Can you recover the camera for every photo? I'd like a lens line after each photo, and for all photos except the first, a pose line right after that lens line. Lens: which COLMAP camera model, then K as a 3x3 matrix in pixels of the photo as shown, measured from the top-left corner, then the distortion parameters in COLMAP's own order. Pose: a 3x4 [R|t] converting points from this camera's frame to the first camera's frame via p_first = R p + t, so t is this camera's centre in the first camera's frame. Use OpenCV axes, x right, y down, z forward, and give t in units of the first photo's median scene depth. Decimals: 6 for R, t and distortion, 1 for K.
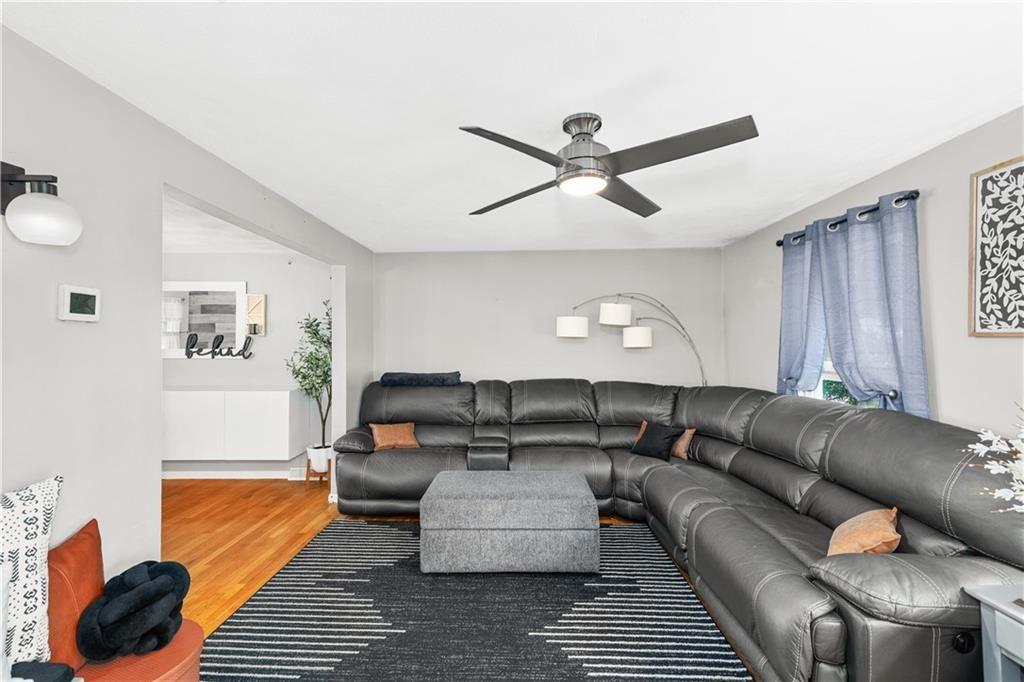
lens RADIAL K [[458.3, 0, 507.2], [0, 458.3, 338.6], [0, 0, 1]] dist [0.016925, 0.000284]
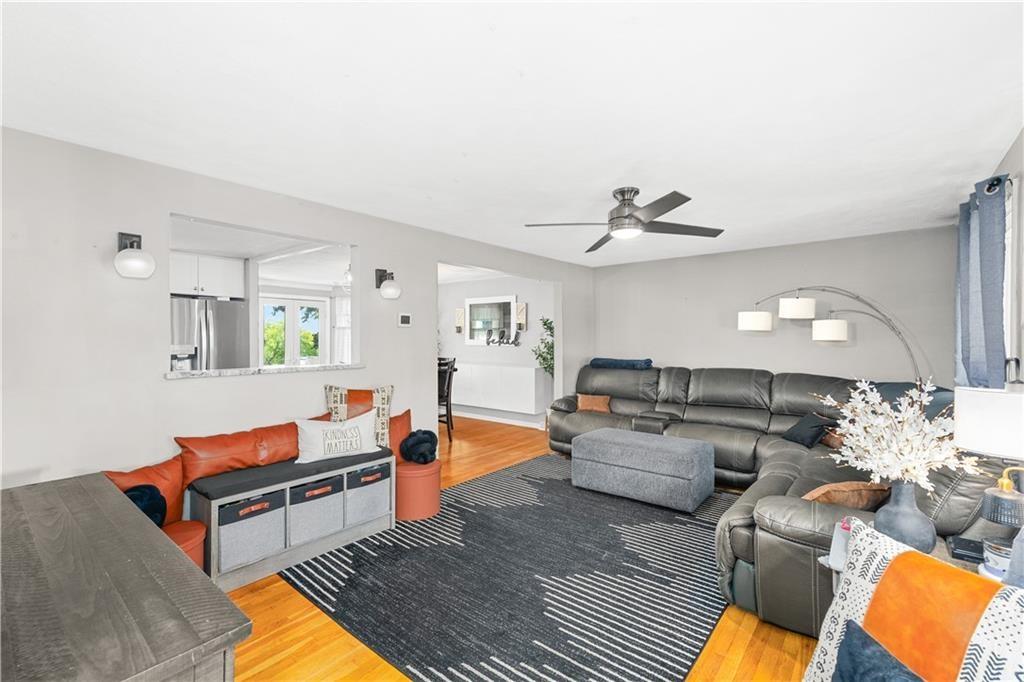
lens RADIAL K [[447.4, 0, 512.5], [0, 447.4, 335.3], [0, 0, 1]] dist [0.001360, 0.000289]
pose [[0.792553, -0.000098, -0.609803, 0.423770], [0.005864, 0.999955, 0.007462, -0.004078], [0.609775, -0.009490, 0.792518, -0.226605]]
